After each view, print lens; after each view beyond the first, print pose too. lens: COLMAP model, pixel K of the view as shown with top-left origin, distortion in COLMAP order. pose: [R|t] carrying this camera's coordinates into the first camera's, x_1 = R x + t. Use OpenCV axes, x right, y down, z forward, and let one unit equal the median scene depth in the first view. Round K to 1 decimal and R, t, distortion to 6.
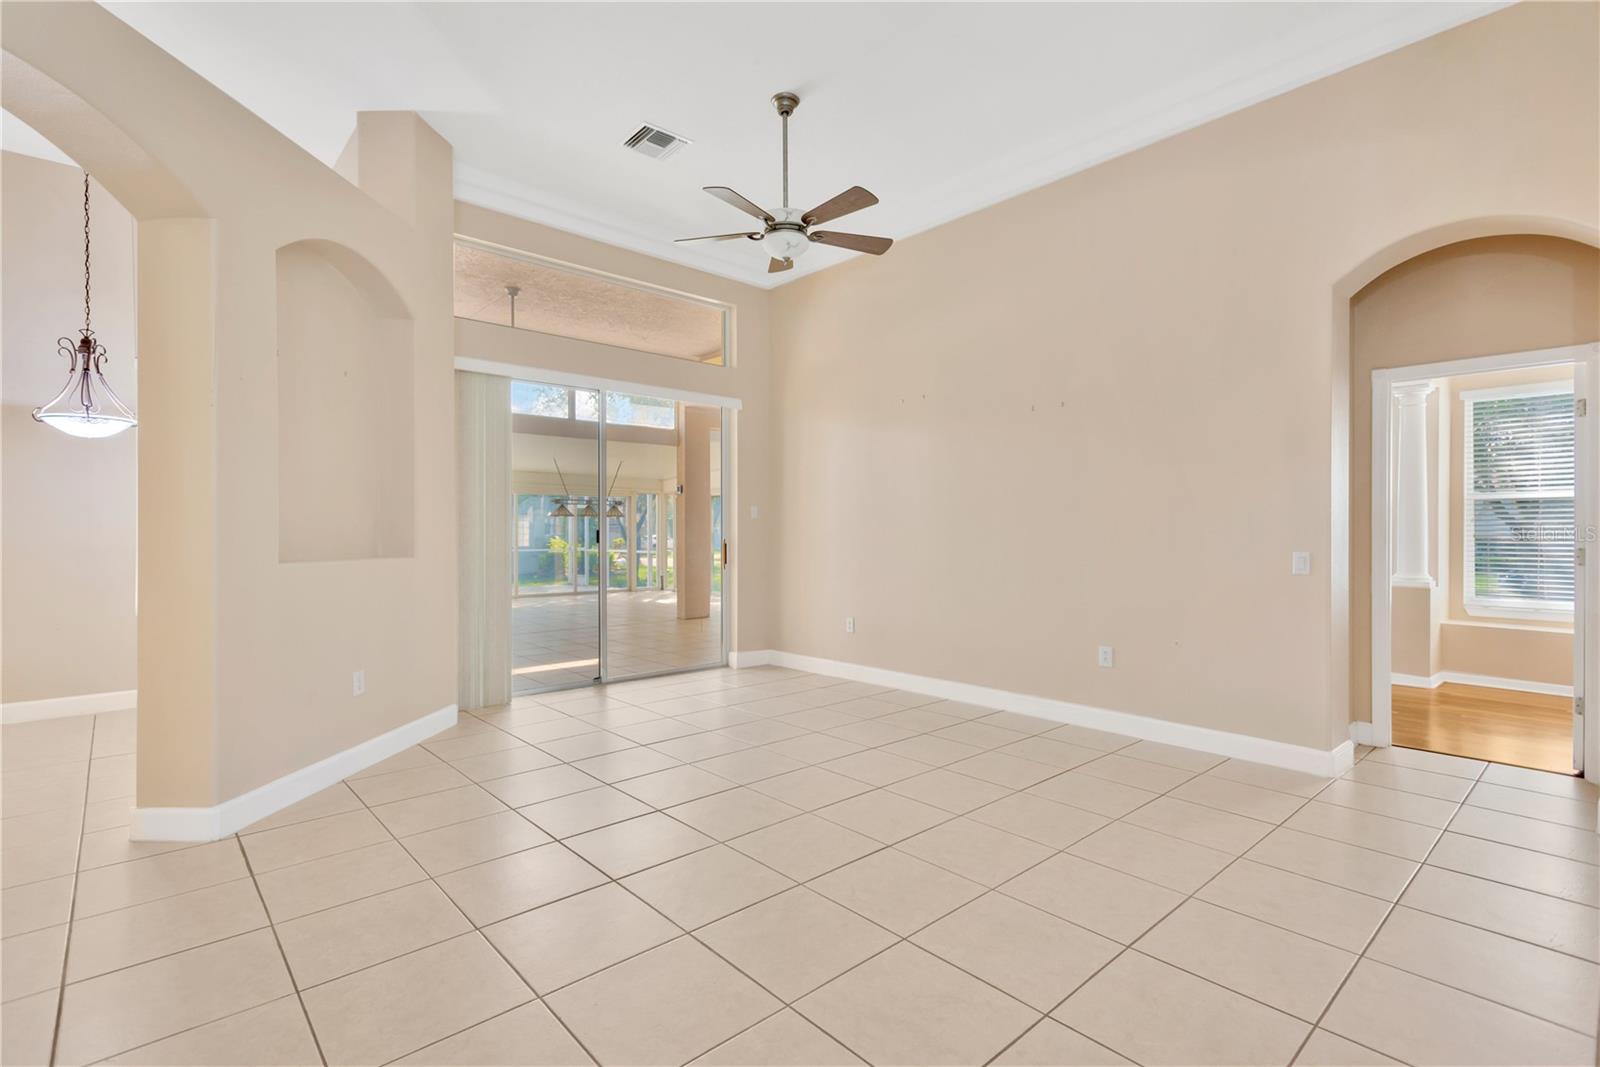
lens RADIAL K [[750.7, 0, 798.4], [0, 750.7, 530.7], [0, 0, 1]] dist [0.009514, 0.001474]
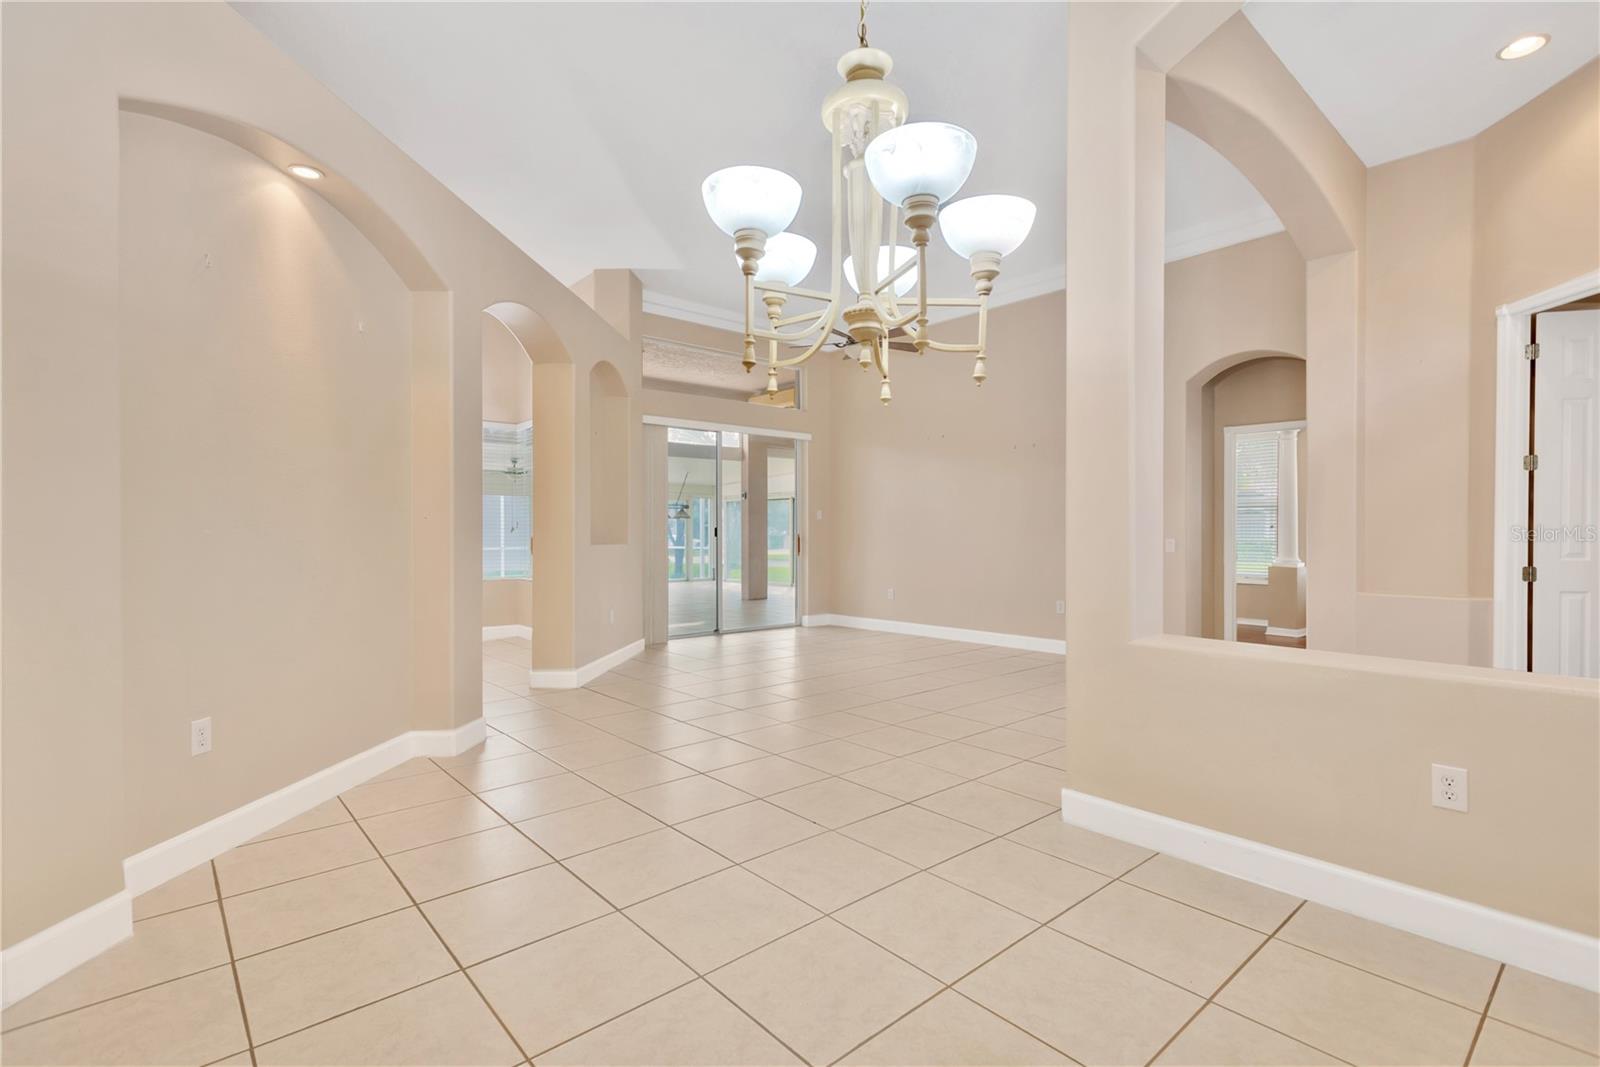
lens RADIAL K [[750.7, 0, 806.5], [0, 750.7, 527.4], [0, 0, 1]] dist [0.009514, 0.001474]
pose [[0.999969, 0.000380, -0.007878, -0.074930], [-0.000420, 0.999987, -0.005111, 0.006275], [0.007876, 0.005114, 0.999956, -0.394440]]
